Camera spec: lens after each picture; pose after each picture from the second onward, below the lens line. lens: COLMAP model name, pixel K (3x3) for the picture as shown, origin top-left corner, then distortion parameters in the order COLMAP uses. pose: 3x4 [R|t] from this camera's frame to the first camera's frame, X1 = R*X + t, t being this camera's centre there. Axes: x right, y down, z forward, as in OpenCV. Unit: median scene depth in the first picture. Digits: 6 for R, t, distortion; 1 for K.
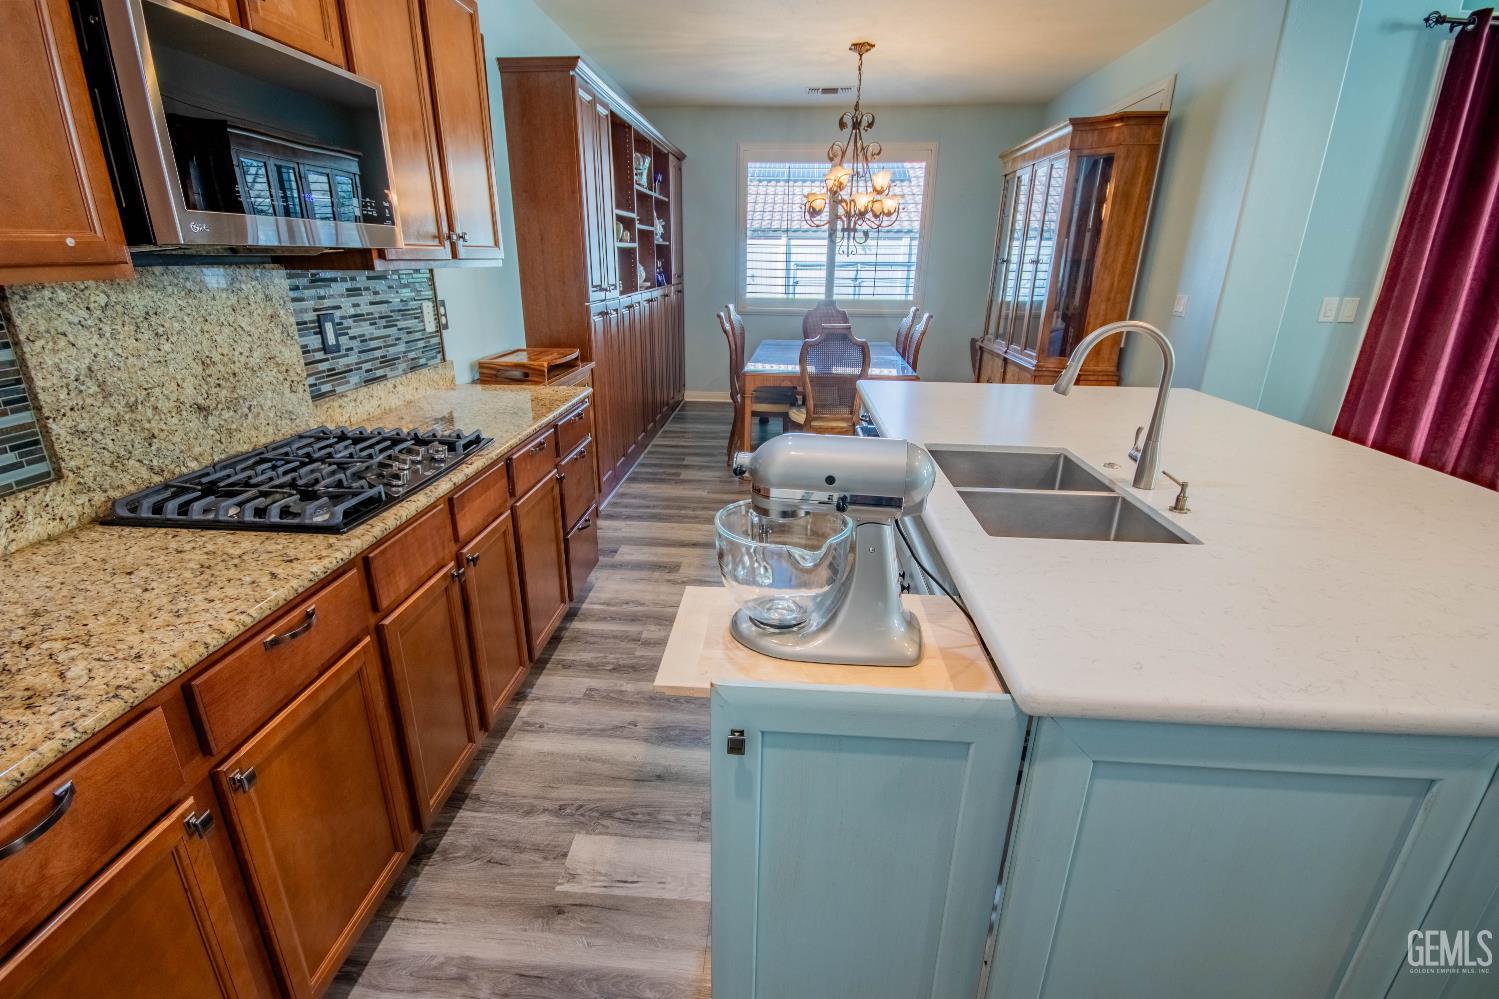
lens RADIAL K [[697.8, 0, 736.4], [0, 697.8, 512.3], [0, 0, 1]] dist [0.004436, -0.009292]
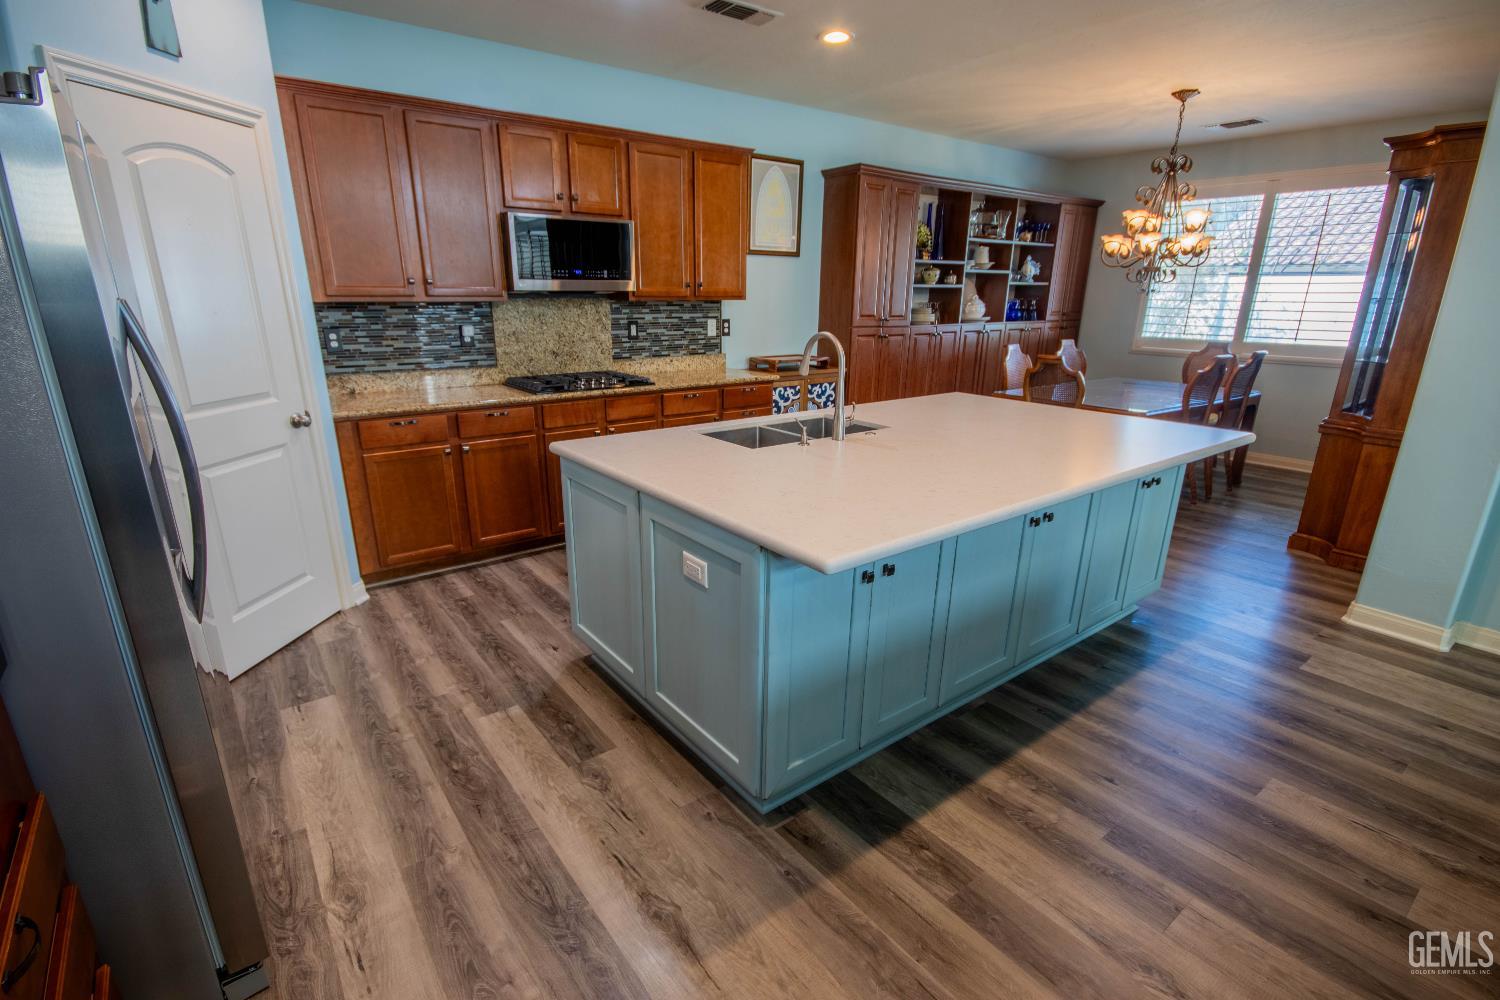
lens RADIAL K [[698.3, 0, 730.5], [0, 698.3, 510.1], [0, 0, 1]] dist [0.004436, -0.009292]
pose [[0.651928, 0.222855, -0.724793, 1.189017], [-0.260325, 0.963522, 0.062105, 0.057989], [0.712194, 0.148194, 0.686162, -0.156266]]
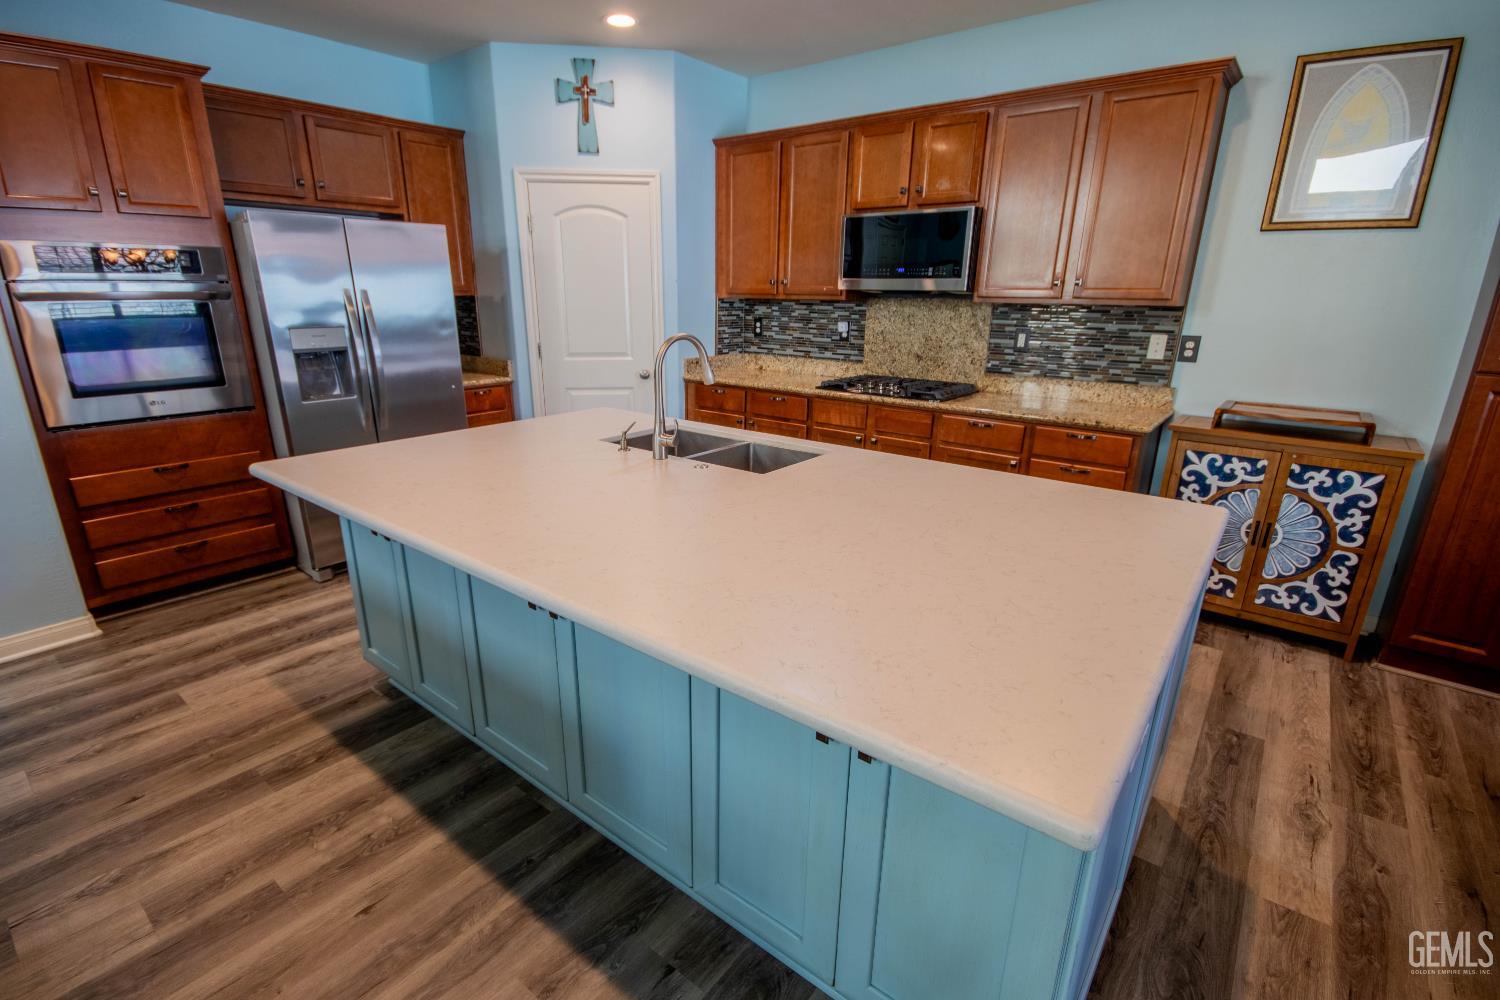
lens RADIAL K [[698.3, 0, 728.9], [0, 698.3, 504.6], [0, 0, 1]] dist [0.004436, -0.009292]
pose [[-0.573446, 0.227705, -0.786962, 1.181293], [-0.294574, 0.839040, 0.457425, -0.457338], [0.764451, 0.494128, -0.414068, 1.269255]]
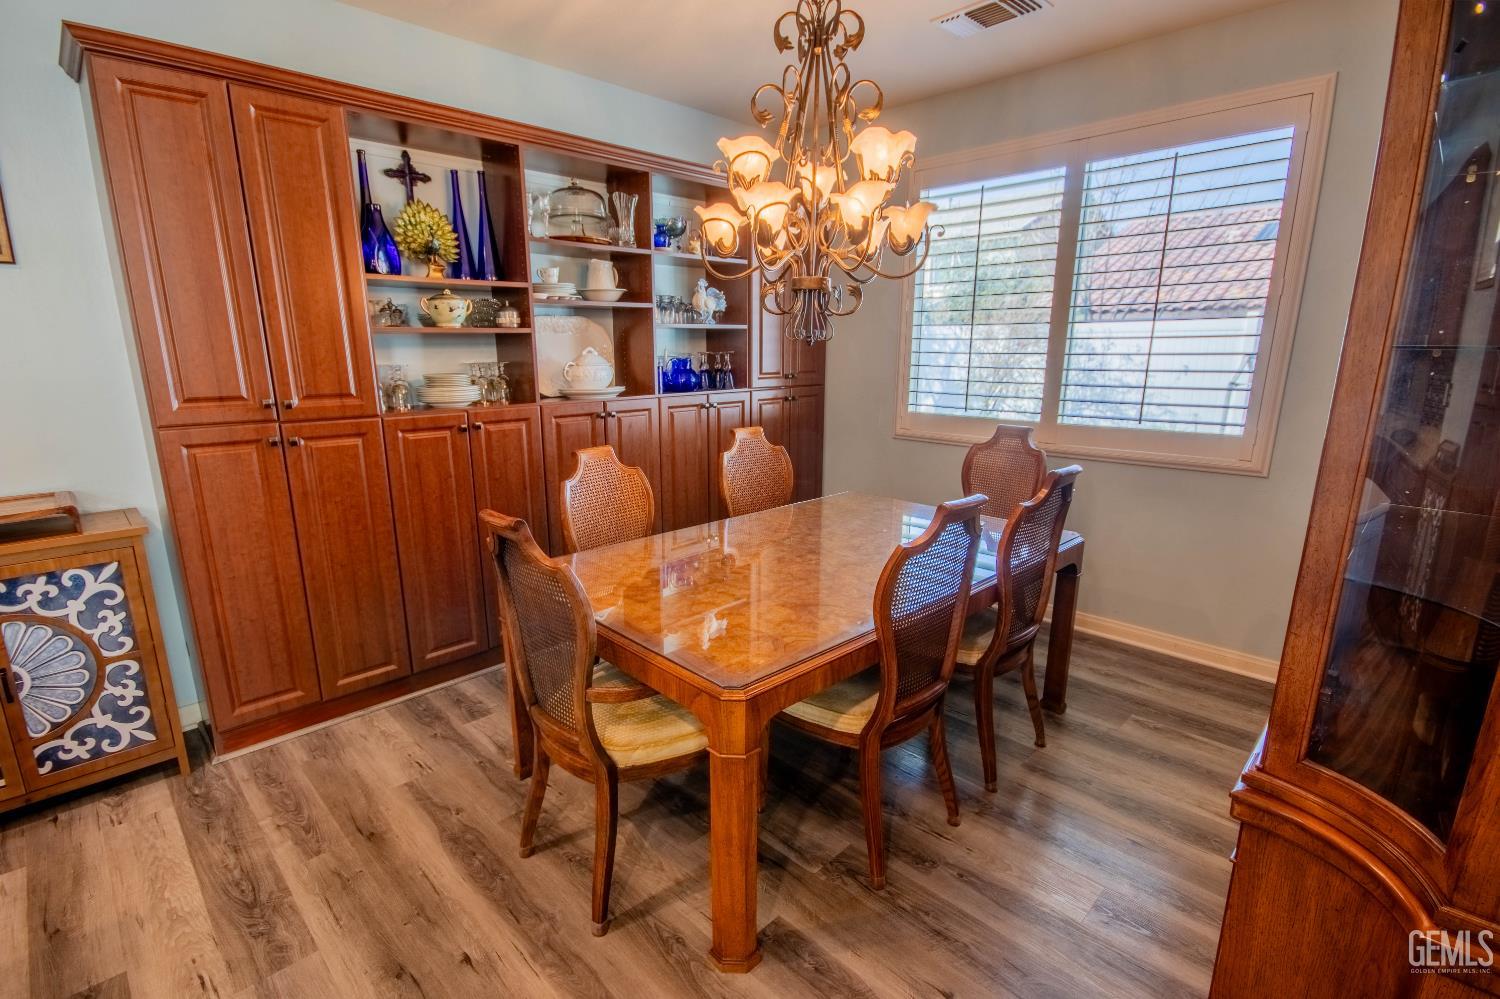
lens RADIAL K [[698.3, 0, 745.1], [0, 698.3, 514.2], [0, 0, 1]] dist [0.004436, -0.009292]
pose [[0.758243, 0.138678, -0.637053, 0.876666], [-0.210939, 0.976743, -0.038443, -0.494762], [0.616906, 0.163528, 0.769861, 1.385291]]
